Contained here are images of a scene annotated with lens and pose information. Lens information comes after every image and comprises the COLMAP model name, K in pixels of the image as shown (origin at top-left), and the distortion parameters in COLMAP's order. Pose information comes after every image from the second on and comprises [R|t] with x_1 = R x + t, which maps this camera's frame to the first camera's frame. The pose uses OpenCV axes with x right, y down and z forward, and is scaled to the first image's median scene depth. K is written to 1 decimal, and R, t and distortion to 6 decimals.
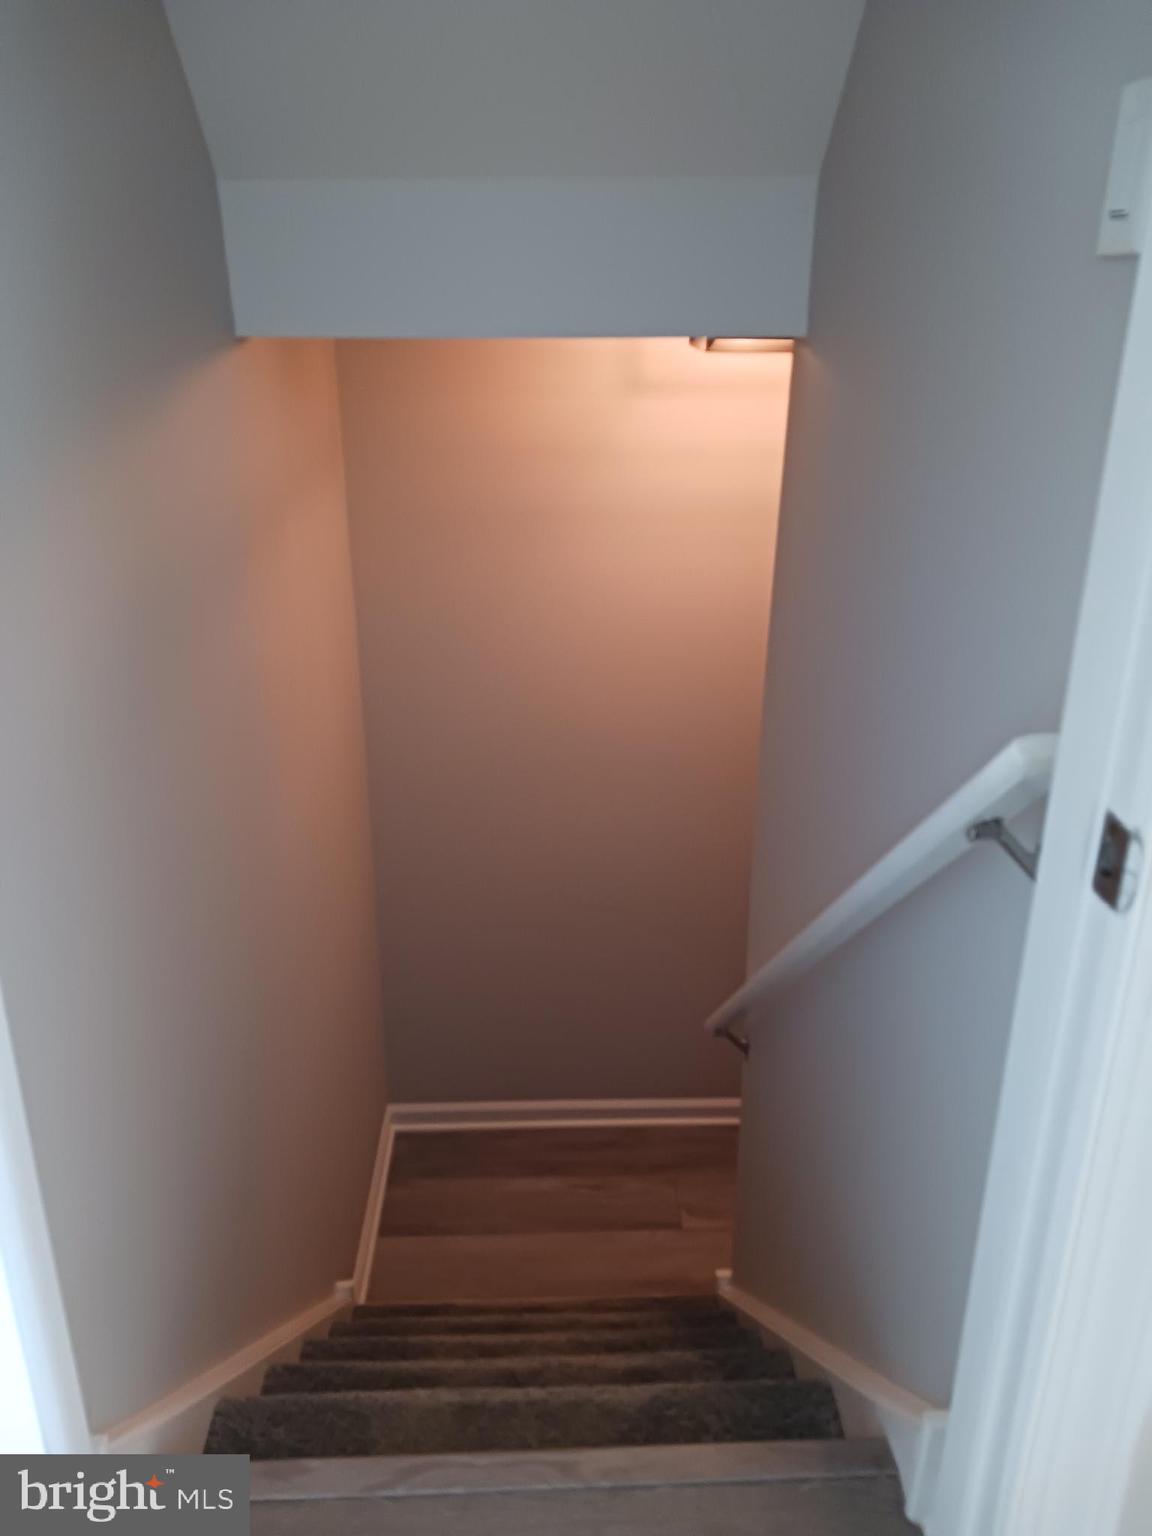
lens RADIAL K [[1208.2, 0, 576.0], [0, 1208.2, 768.0], [0, 0, 1]] dist [-0.016561, 0.004720]
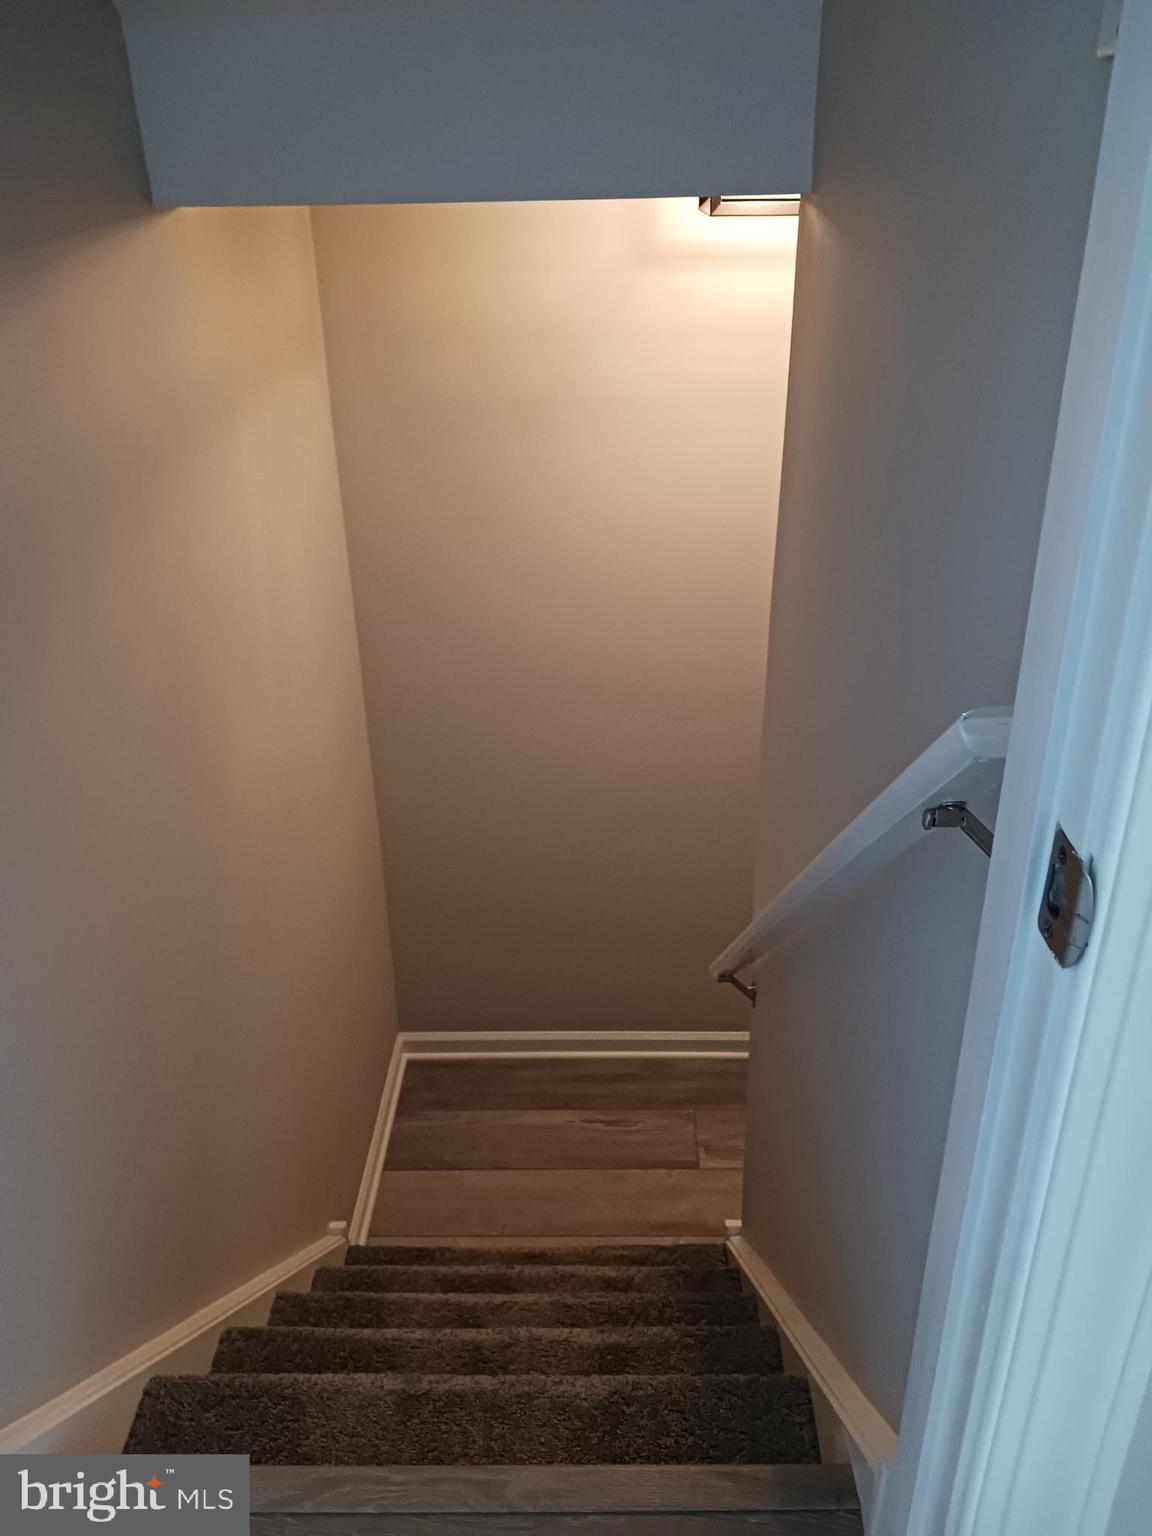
lens RADIAL K [[1199.1, 0, 600.0], [0, 1199.1, 765.0], [0, 0, 1]] dist [0.004251, -0.043341]
pose [[0.998452, 0.003997, -0.055469, 0.081350], [0.000918, 0.996094, 0.088289, -0.026892], [0.055605, -0.088204, 0.994549, 0.104431]]
